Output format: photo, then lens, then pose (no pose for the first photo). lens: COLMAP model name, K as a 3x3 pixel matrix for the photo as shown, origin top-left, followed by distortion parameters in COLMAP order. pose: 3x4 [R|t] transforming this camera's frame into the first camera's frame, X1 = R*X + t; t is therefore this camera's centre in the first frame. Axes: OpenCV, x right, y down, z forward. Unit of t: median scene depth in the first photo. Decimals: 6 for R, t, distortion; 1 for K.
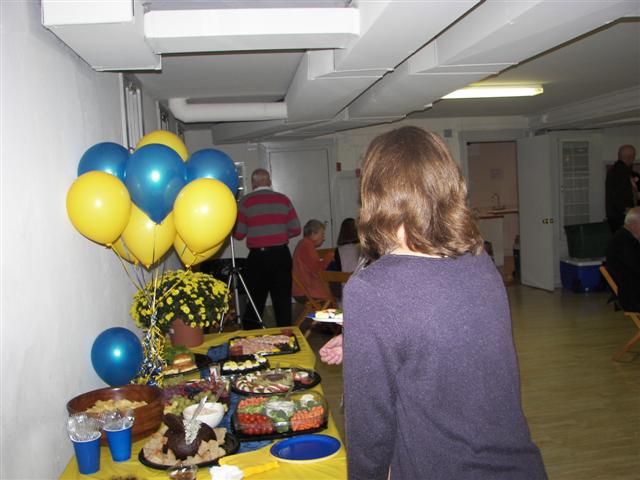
lens RADIAL K [[689.7, 0, 320.0], [0, 689.7, 240.0], [0, 0, 1]] dist [-0.217627, 0.307385]
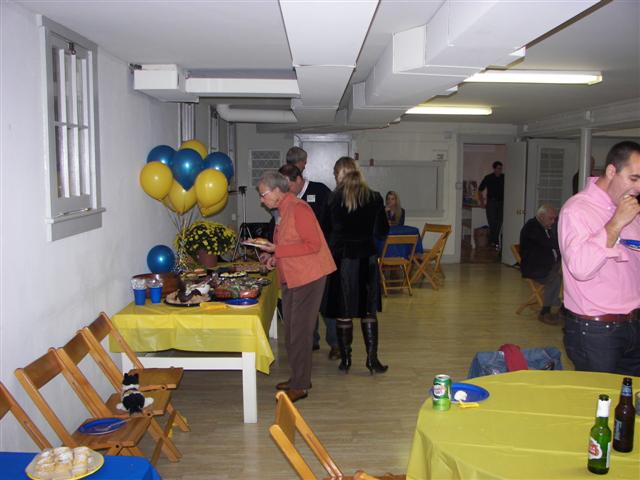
lens RADIAL K [[689.7, 0, 320.0], [0, 689.7, 240.0], [0, 0, 1]] dist [-0.217627, 0.307385]
pose [[0.991810, 0.076760, -0.102084, 0.253488], [-0.073394, 0.996641, 0.036339, 0.012049], [0.104531, -0.028549, 0.994112, -0.647019]]
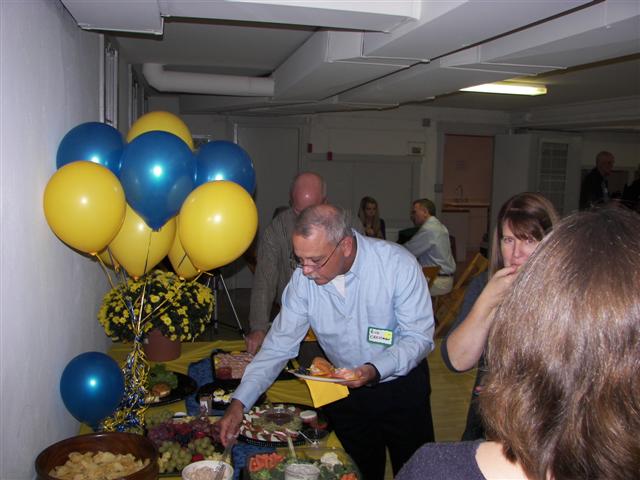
lens RADIAL K [[689.7, 0, 320.0], [0, 689.7, 240.0], [0, 0, 1]] dist [-0.217627, 0.307385]
pose [[0.993011, 0.073875, 0.092043, -0.091582], [-0.077646, 0.996253, 0.038082, -0.044988], [-0.088885, -0.044963, 0.995027, 0.140655]]
